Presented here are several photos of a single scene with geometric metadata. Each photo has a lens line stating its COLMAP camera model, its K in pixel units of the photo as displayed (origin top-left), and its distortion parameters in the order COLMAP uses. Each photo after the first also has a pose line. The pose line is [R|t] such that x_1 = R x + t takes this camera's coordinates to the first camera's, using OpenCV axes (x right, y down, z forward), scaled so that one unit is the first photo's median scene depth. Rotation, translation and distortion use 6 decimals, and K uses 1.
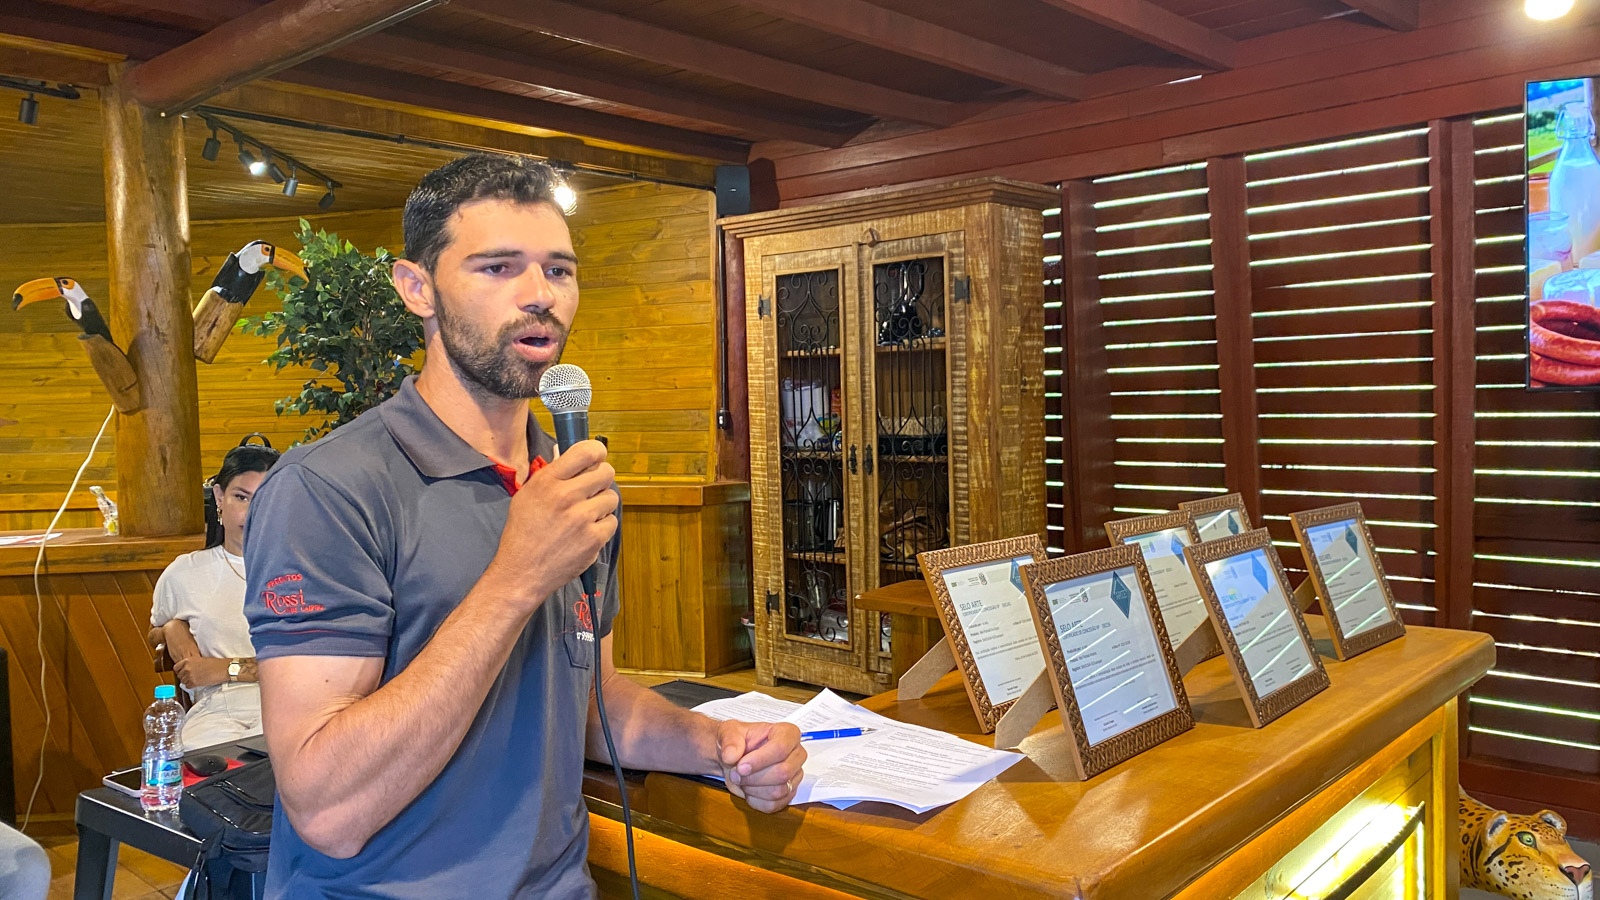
lens RADIAL K [[1239.3, 0, 798.4], [0, 1239.3, 474.1], [0, 0, 1]] dist [0.143985, -0.271297]
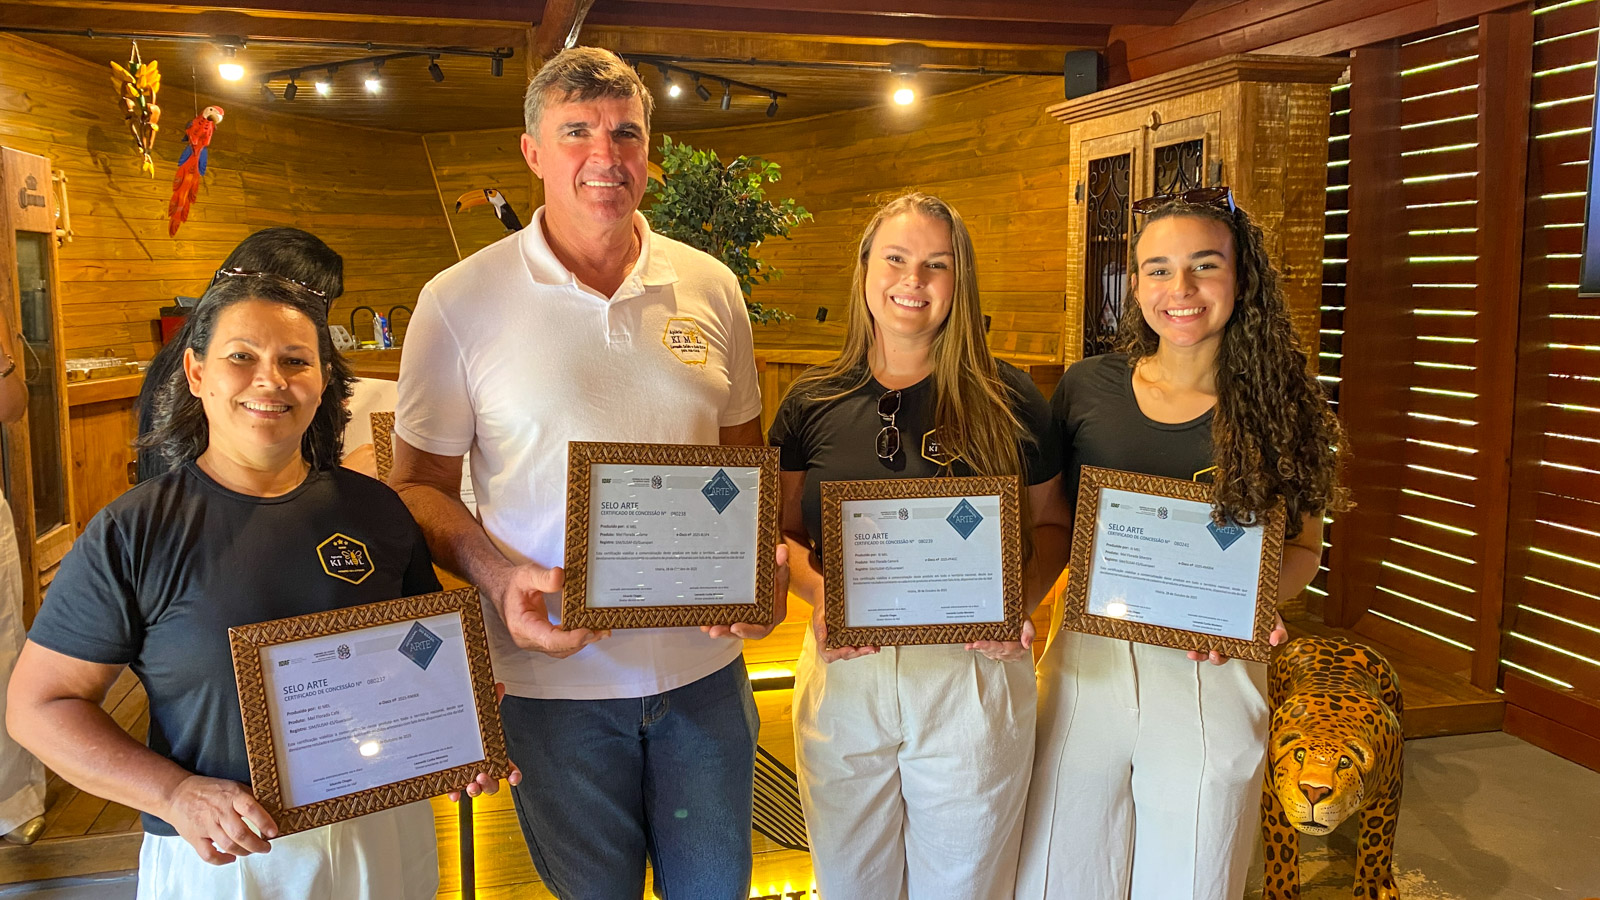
lens RADIAL K [[1271.2, 0, 802.7], [0, 1271.2, 502.9], [0, 0, 1]] dist [0.004444, -0.006441]
pose [[0.828543, 0.114699, -0.548051, 0.412322], [-0.048682, 0.989844, 0.133562, -0.010384], [0.557805, -0.083982, 0.825712, -0.016891]]
